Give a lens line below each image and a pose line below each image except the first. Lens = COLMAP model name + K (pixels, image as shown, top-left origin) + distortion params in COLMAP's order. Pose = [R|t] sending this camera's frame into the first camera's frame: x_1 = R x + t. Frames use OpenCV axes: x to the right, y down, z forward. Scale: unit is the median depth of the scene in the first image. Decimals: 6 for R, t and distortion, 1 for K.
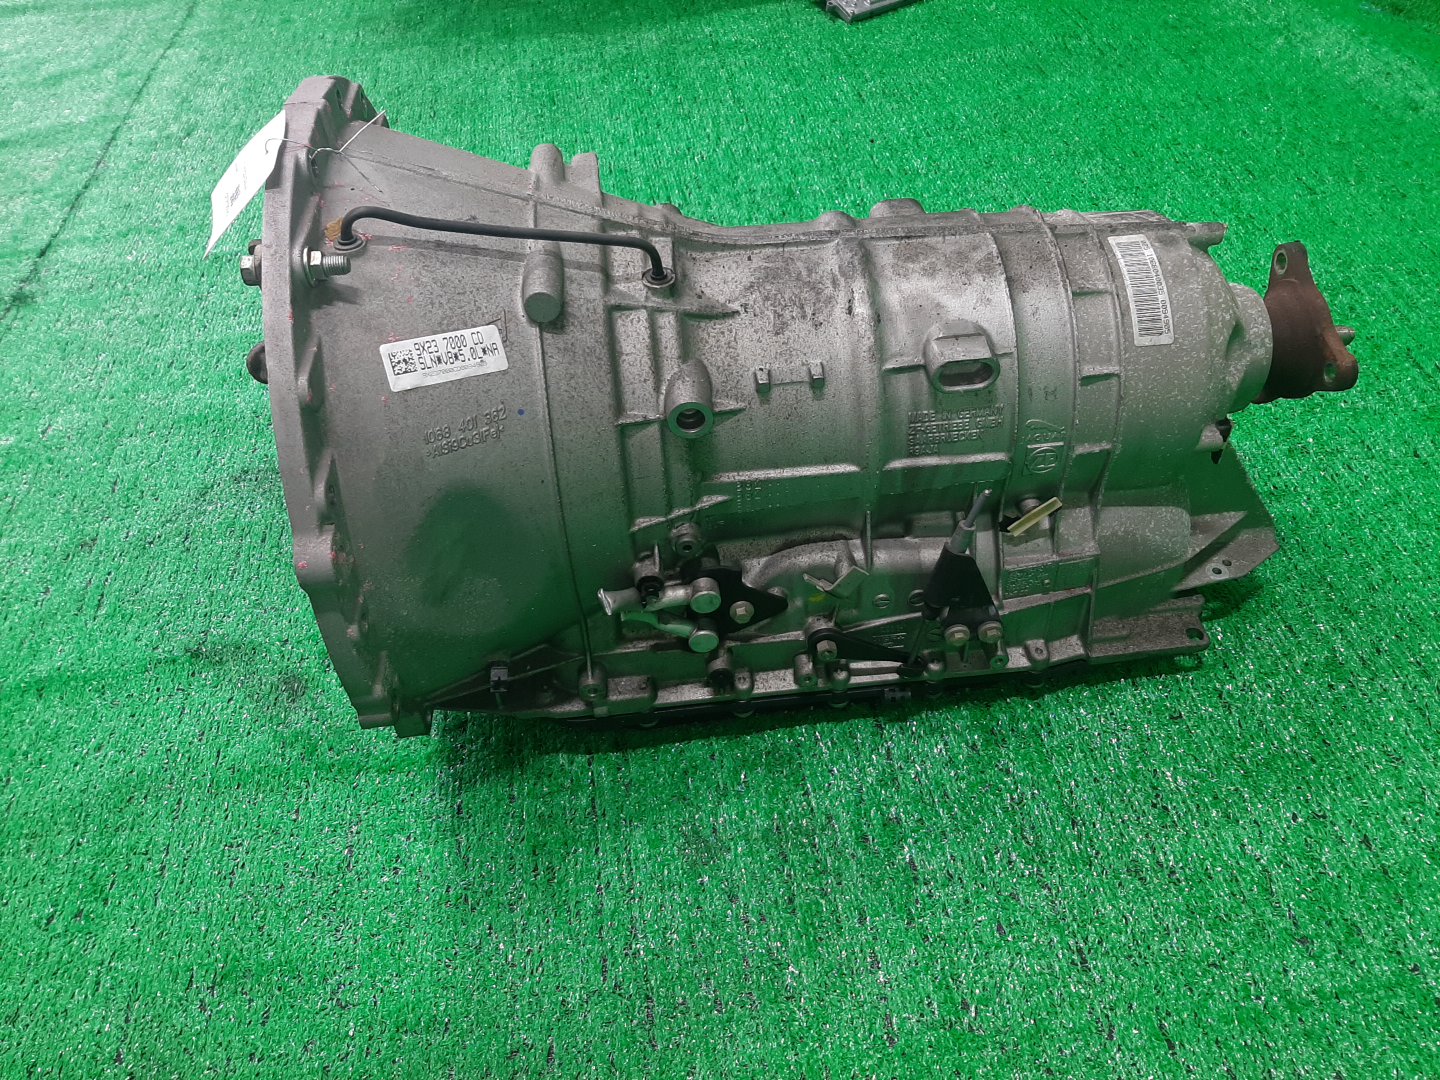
lens RADIAL K [[1092.1, 0, 720.0], [0, 1092.1, 540.0], [0, 0, 1]] dist [0.007915, 0.000438]
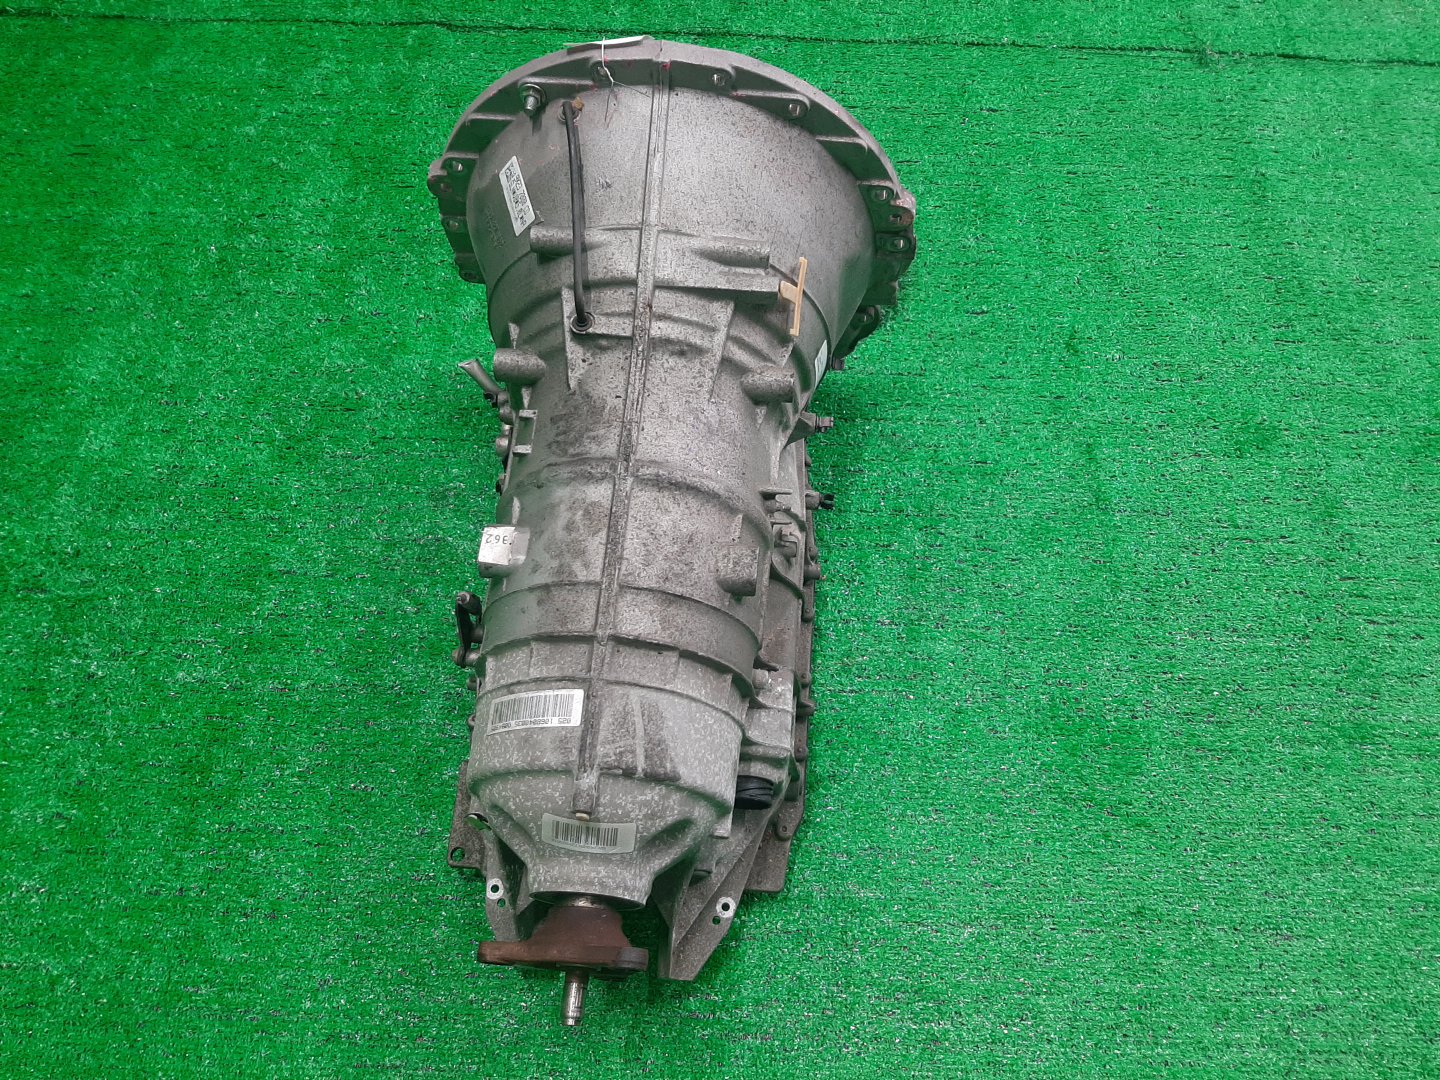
lens RADIAL K [[1092.1, 0, 720.0], [0, 1092.1, 540.0], [0, 0, 1]] dist [0.007915, 0.000438]
pose [[-0.177970, 0.898244, -0.401852, 0.735127], [-0.677458, 0.184345, 0.712087, -1.344836], [0.713707, 0.398968, 0.575715, 0.511970]]
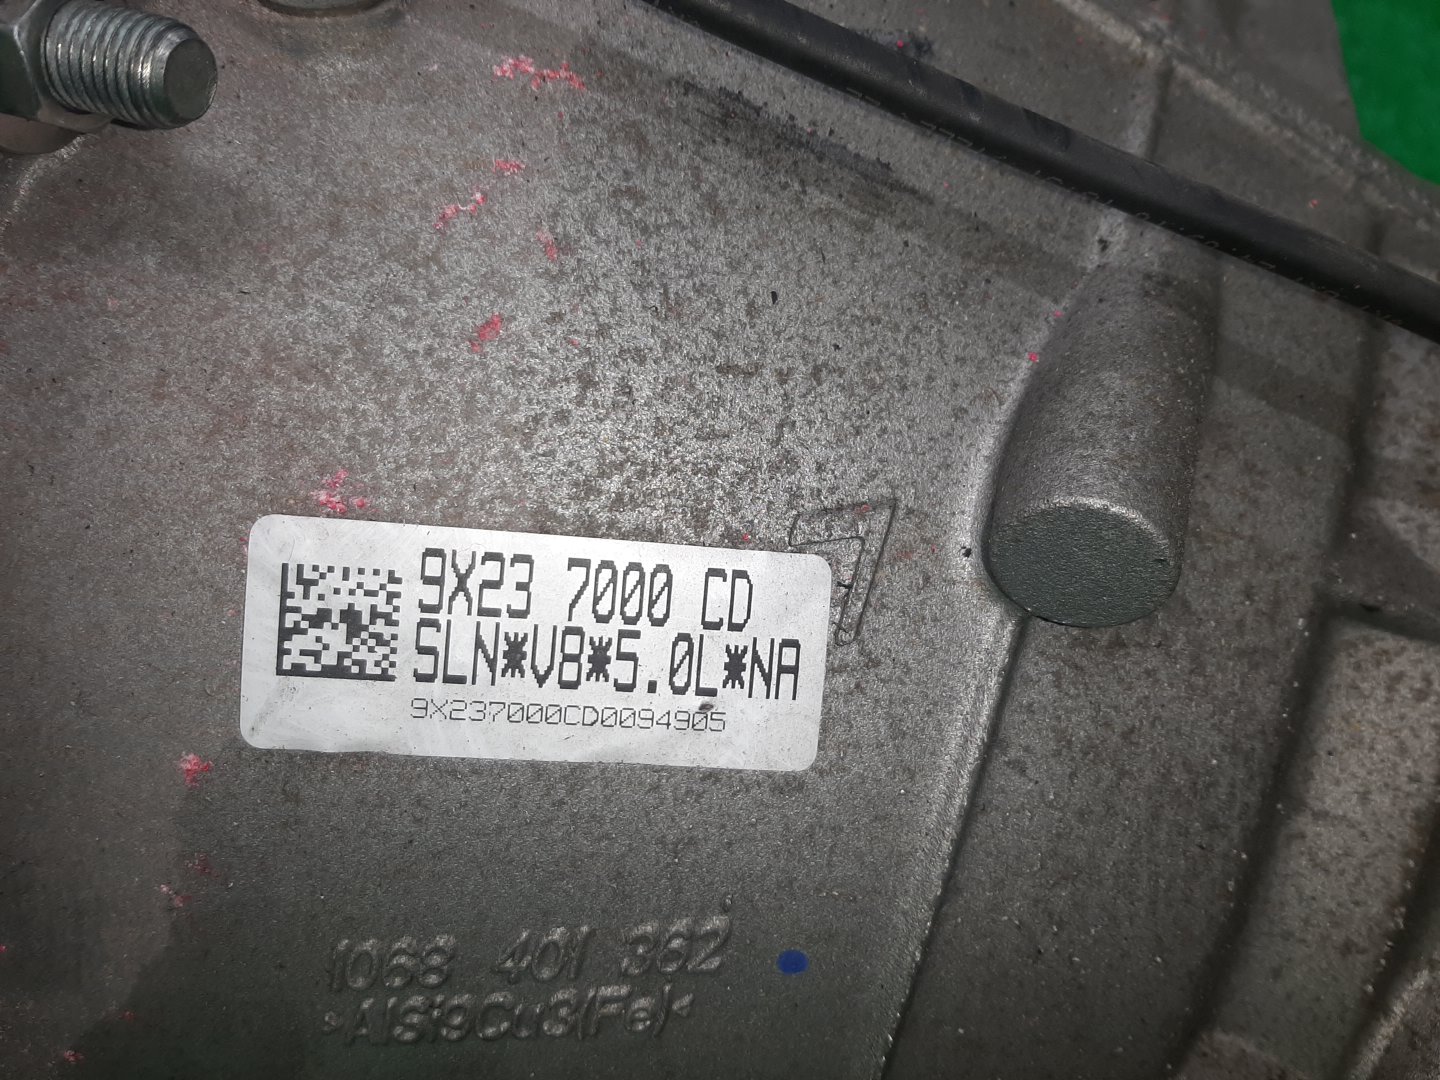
lens RADIAL K [[1092.1, 0, 720.0], [0, 1092.1, 540.0], [0, 0, 1]] dist [0.007915, 0.000438]
pose [[0.898289, 0.370988, -0.235468, -0.178634], [-0.354630, 0.928511, 0.110022, -0.219096], [0.259451, -0.015327, 0.965635, 0.799192]]
